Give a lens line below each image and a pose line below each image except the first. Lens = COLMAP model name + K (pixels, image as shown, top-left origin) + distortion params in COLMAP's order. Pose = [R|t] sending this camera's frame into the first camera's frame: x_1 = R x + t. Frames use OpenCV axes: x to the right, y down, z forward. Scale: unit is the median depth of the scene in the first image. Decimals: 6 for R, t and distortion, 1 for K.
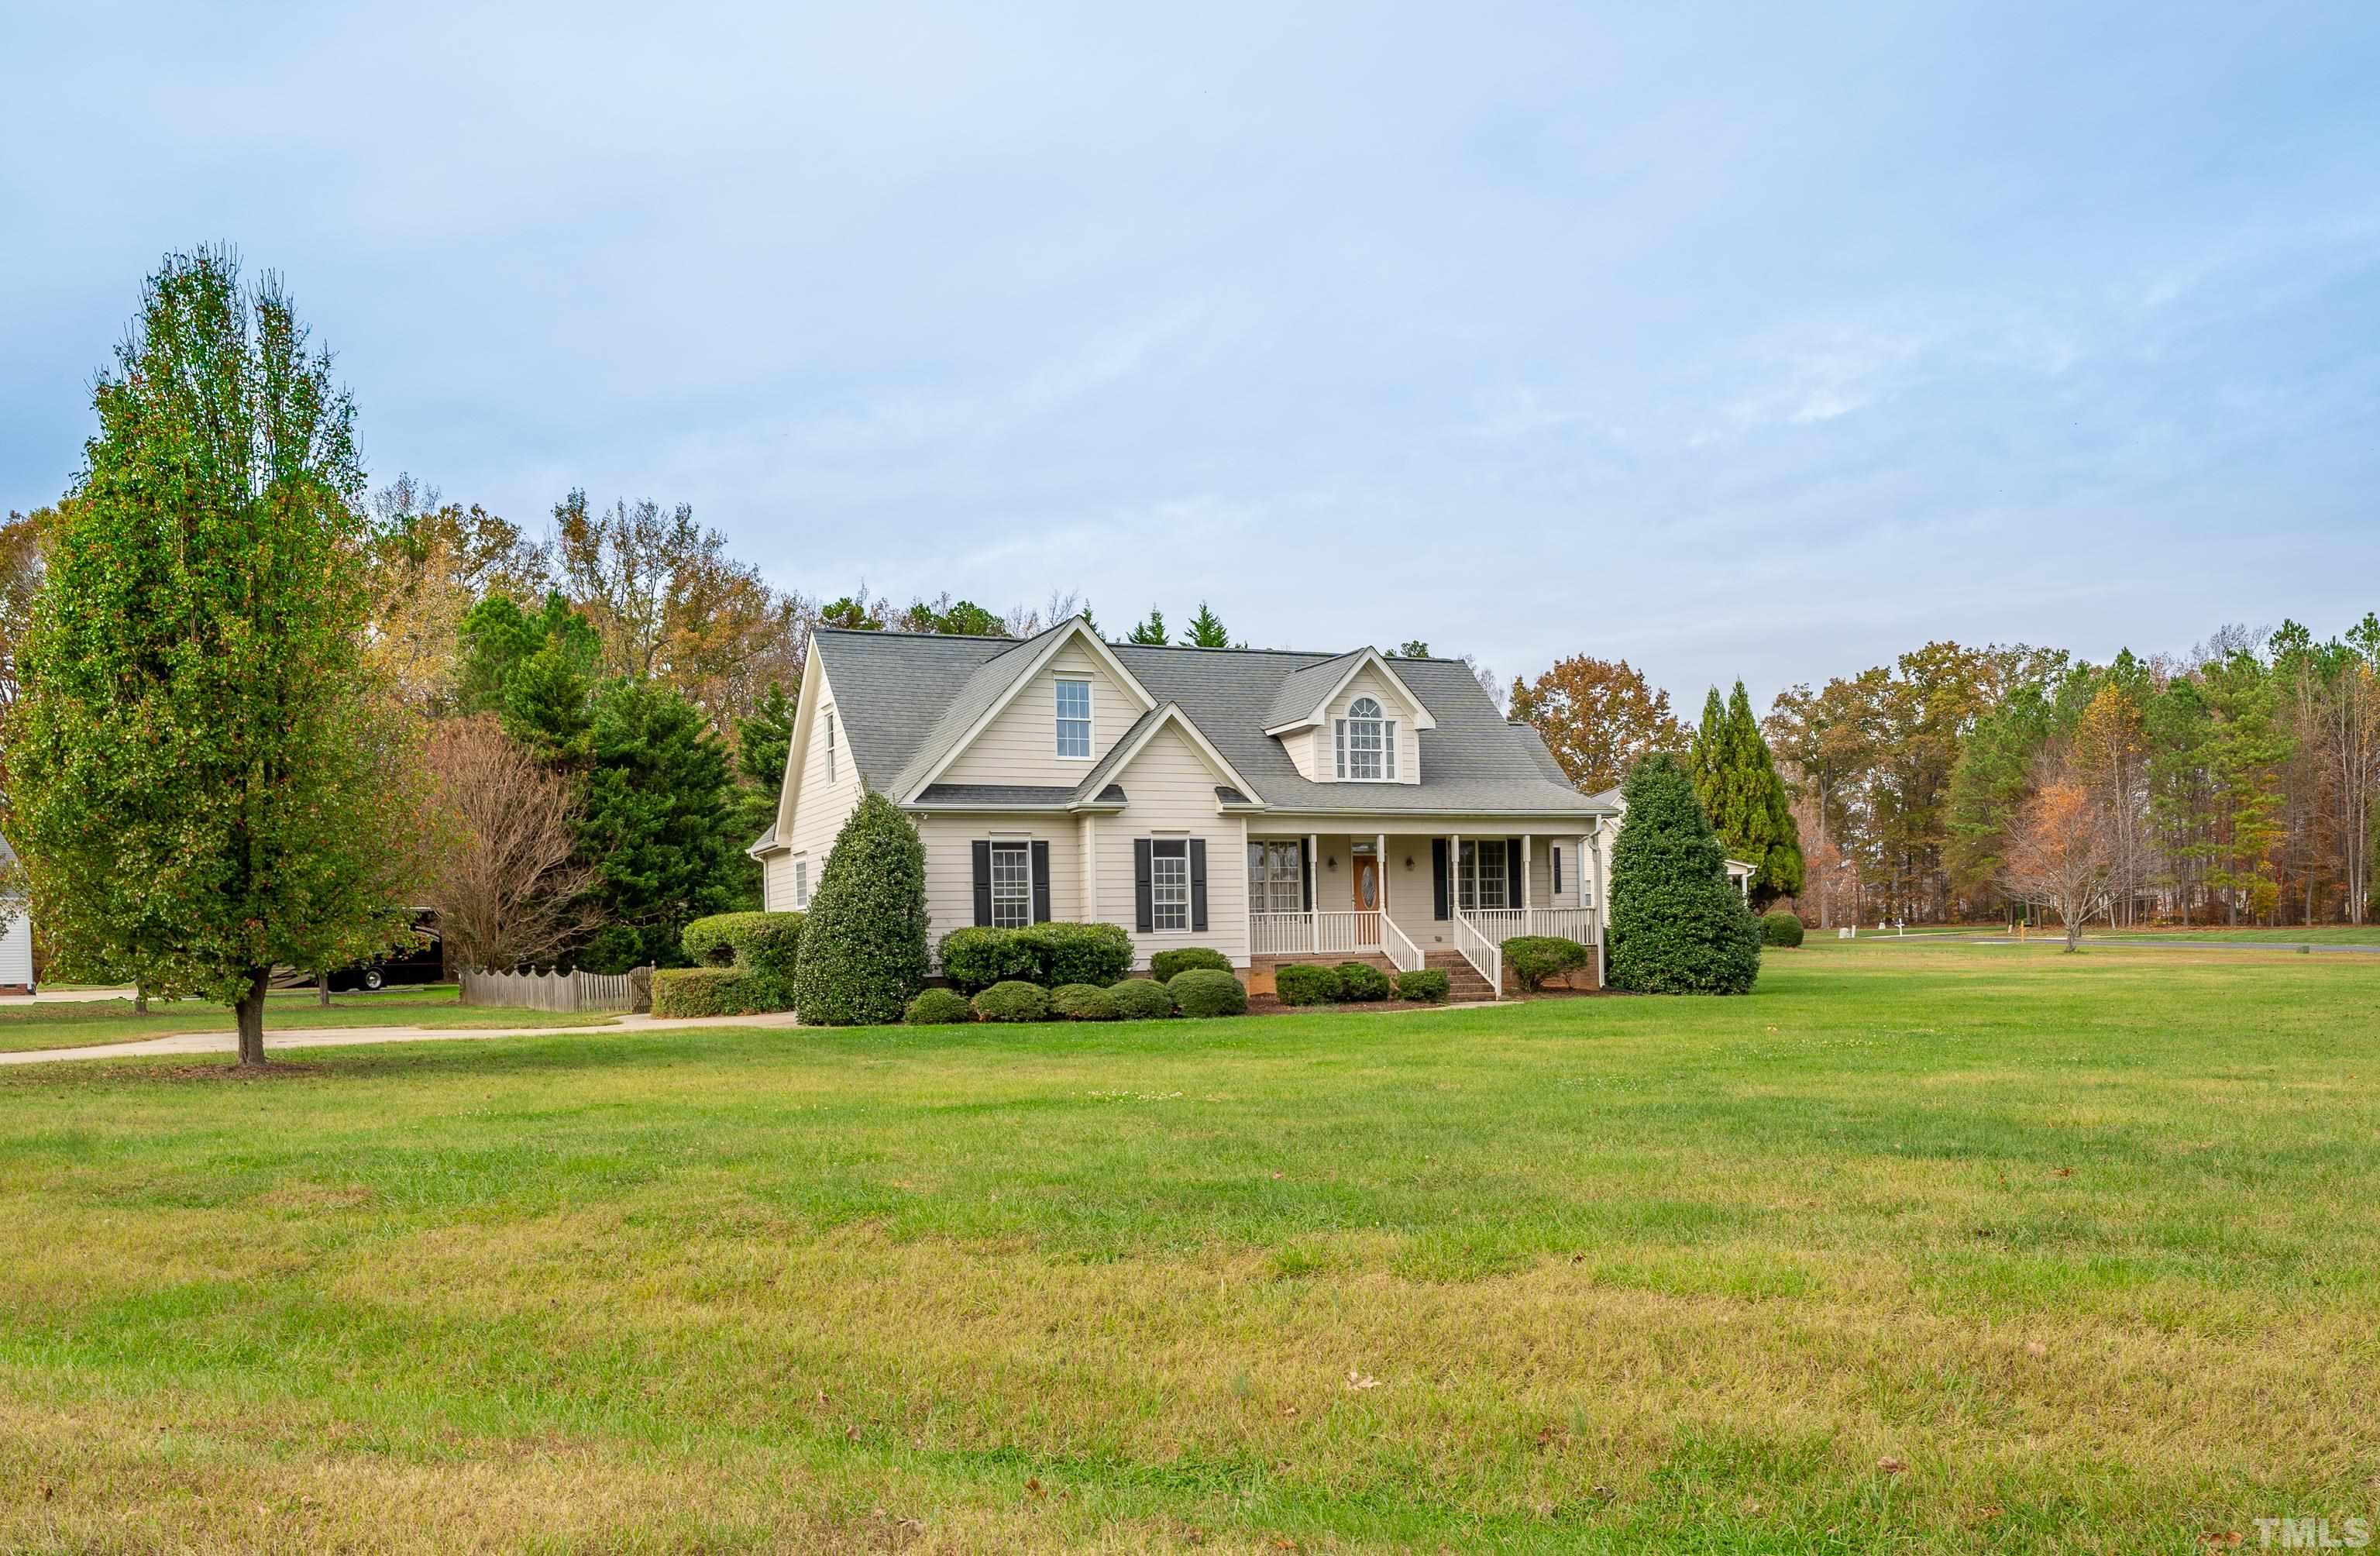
lens RADIAL K [[1975.5, 0, 1263.2], [0, 1975.5, 1024.0], [0, 0, 1]] dist [-0.010676, 0.005231]
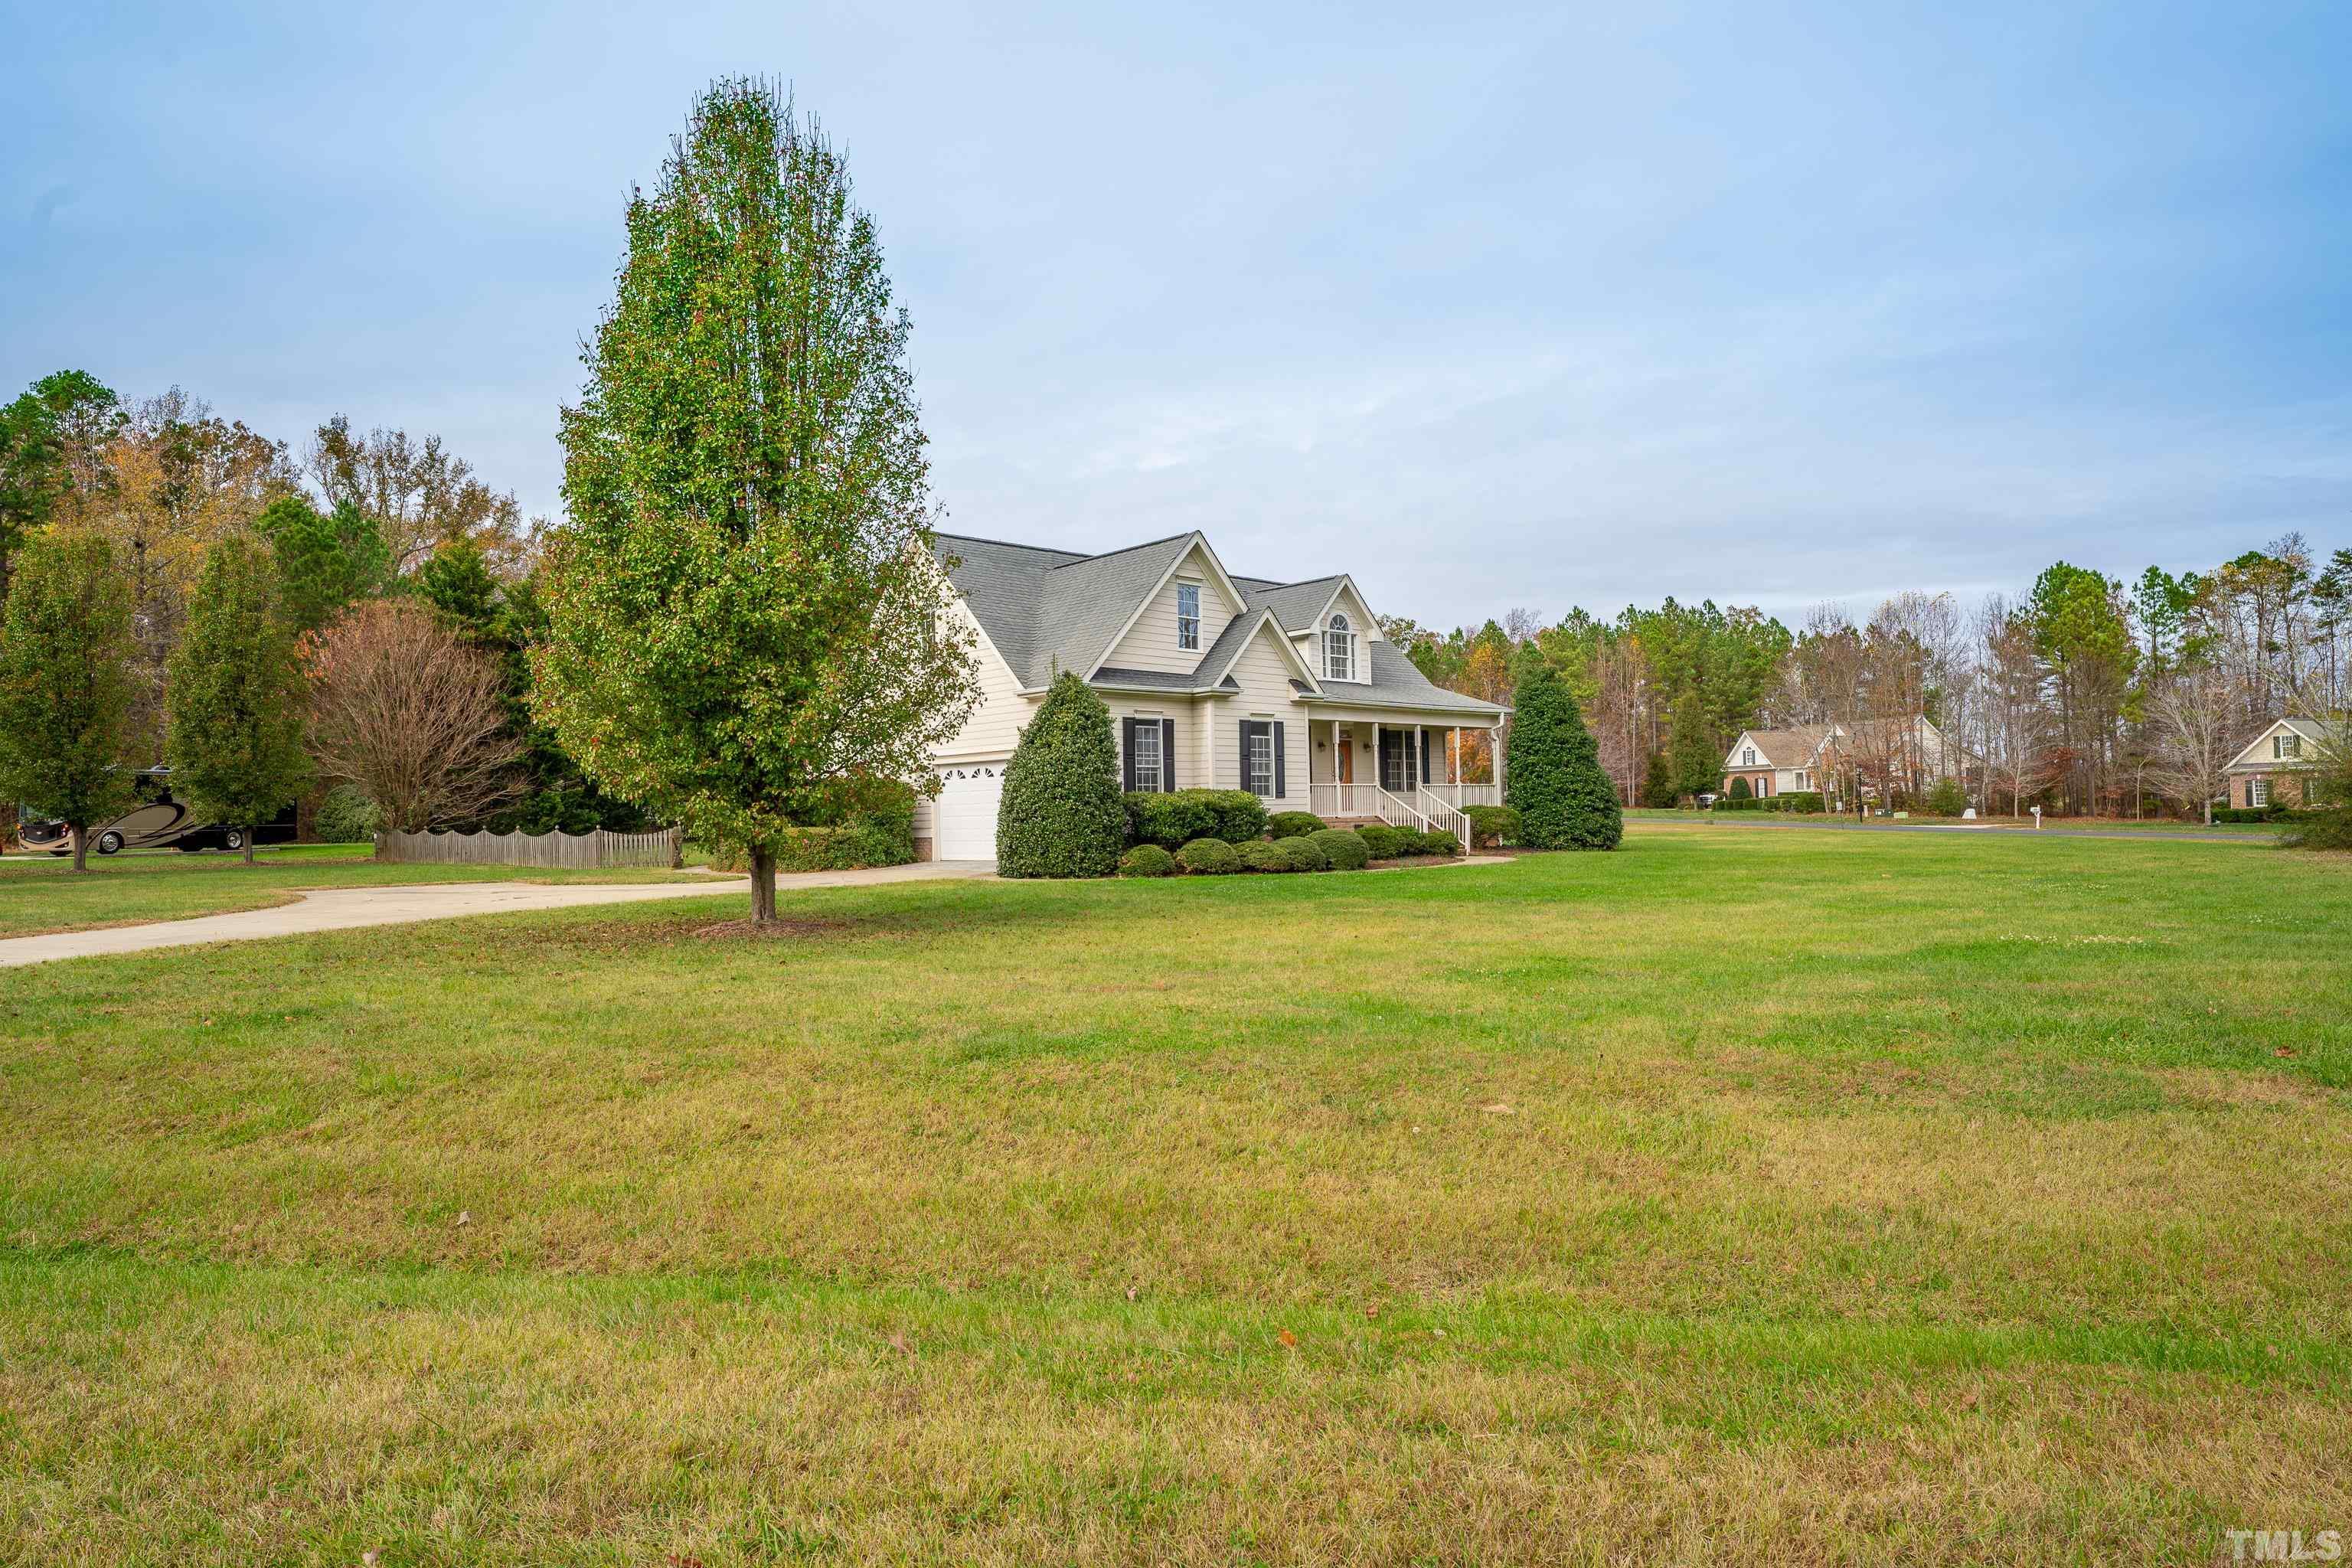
lens RADIAL K [[1446.3, 0, 1174.4], [0, 1446.3, 785.1], [0, 0, 1]] dist [-0.011951, -0.001839]
pose [[0.952786, 0.014162, 0.303312, -0.359097], [0.005552, 0.997932, -0.064033, 0.000958], [-0.303592, 0.062694, 0.950737, 0.184102]]
